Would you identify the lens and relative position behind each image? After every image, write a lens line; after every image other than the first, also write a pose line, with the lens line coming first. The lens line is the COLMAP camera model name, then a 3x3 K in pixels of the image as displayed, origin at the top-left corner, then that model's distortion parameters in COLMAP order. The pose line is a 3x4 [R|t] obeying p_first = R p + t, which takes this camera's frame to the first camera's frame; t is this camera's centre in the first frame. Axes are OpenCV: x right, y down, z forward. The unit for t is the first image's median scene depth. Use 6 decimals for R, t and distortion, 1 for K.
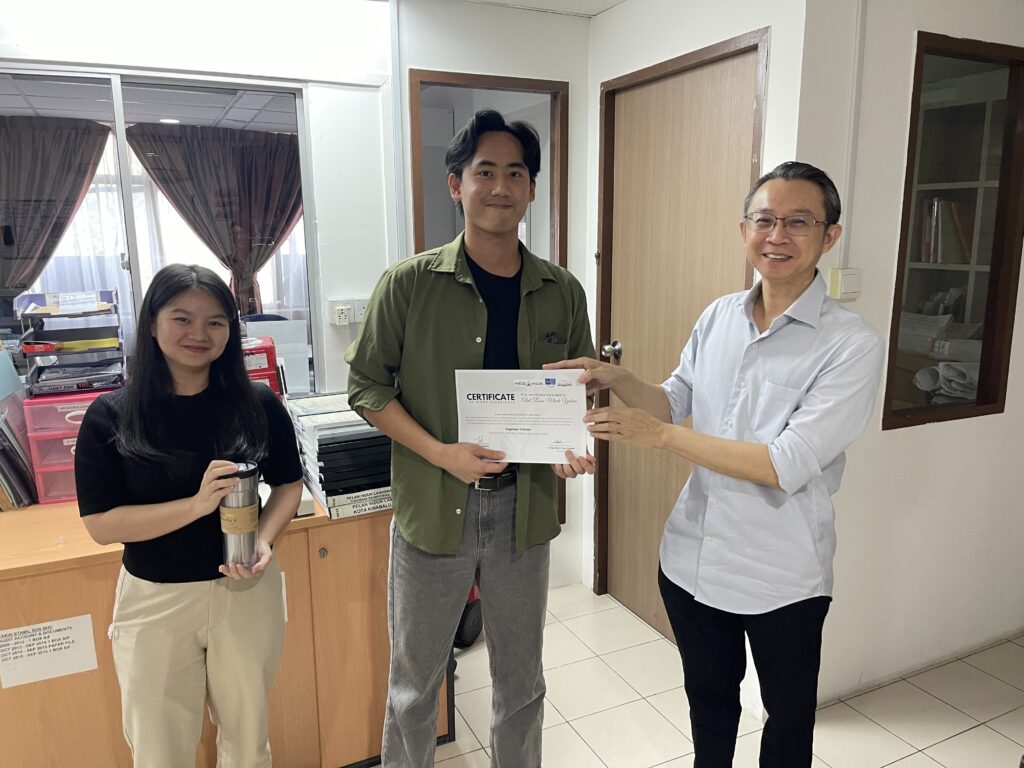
lens RADIAL K [[771.3, 0, 511.5], [0, 771.3, 385.5], [0, 0, 1]] dist [0.065765, -0.094437]
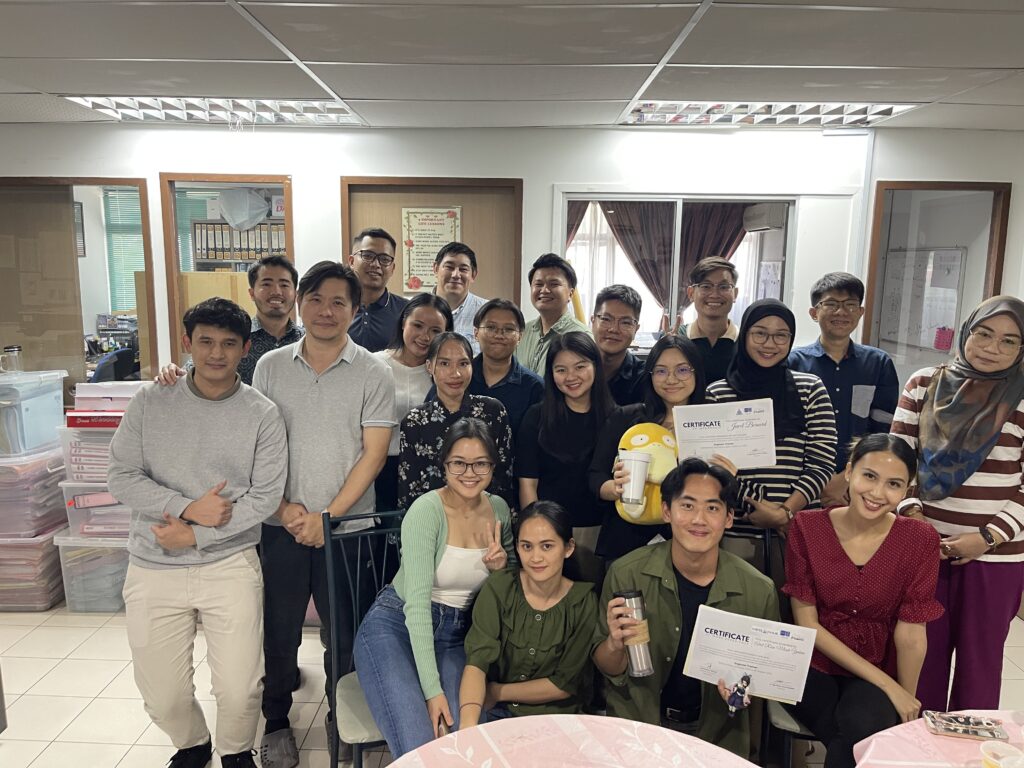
lens RADIAL K [[771.3, 0, 511.2], [0, 771.3, 380.5], [0, 0, 1]] dist [0.065765, -0.094437]
pose [[0.895133, 0.087967, -0.437035, -0.072979], [-0.106607, 0.994134, -0.018251, 0.029852], [0.432865, 0.062928, 0.899259, -0.445938]]
